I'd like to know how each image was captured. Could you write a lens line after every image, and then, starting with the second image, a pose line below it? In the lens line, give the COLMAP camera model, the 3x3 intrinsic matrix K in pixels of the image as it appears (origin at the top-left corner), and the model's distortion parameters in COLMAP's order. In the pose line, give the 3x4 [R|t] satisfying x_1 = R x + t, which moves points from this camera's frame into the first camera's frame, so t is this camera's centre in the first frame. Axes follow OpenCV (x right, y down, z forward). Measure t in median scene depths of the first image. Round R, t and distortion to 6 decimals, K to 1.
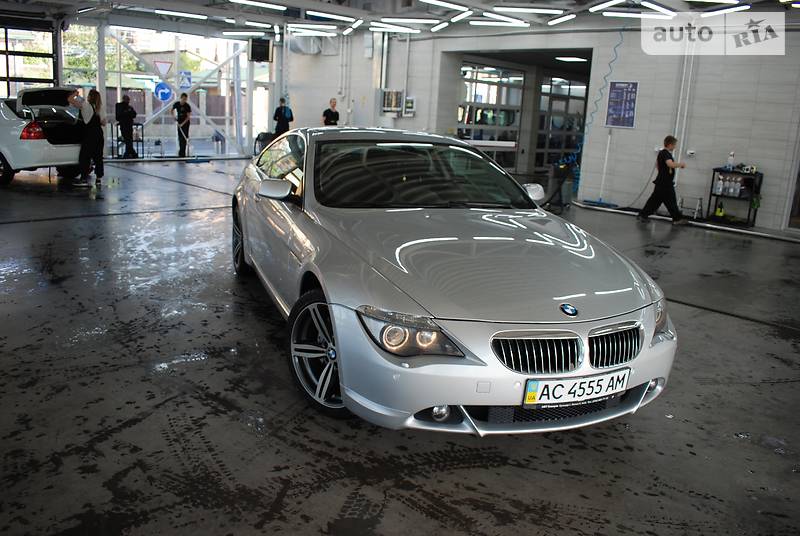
lens RADIAL K [[648.4, 0, 393.5], [0, 648.4, 269.4], [0, 0, 1]] dist [-0.092314, 0.012955]
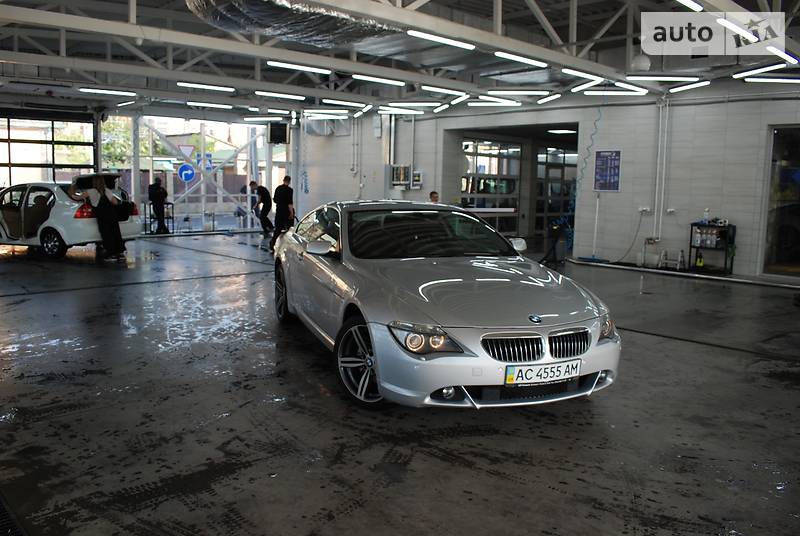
lens RADIAL K [[648.4, 0, 393.5], [0, 648.4, 269.4], [0, 0, 1]] dist [-0.092314, 0.012955]
pose [[0.999313, -0.033894, -0.014967, -0.017184], [0.032078, 0.993601, -0.108293, 0.091584], [0.018542, 0.107738, 0.994006, -0.423216]]
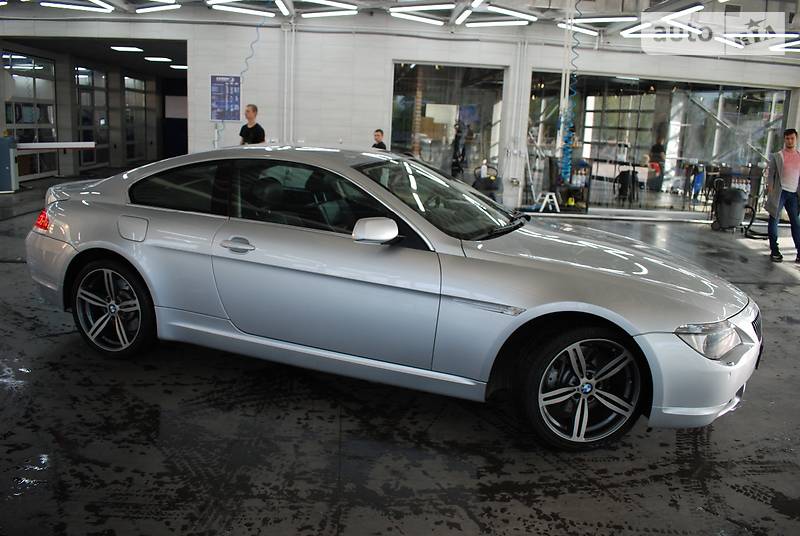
lens RADIAL K [[648.4, 0, 393.5], [0, 648.4, 269.4], [0, 0, 1]] dist [-0.092314, 0.012955]
pose [[0.658524, -0.188309, 0.728619, -1.042508], [0.171144, 0.980292, 0.098674, -0.207531], [-0.732841, 0.059720, 0.677774, 0.593444]]
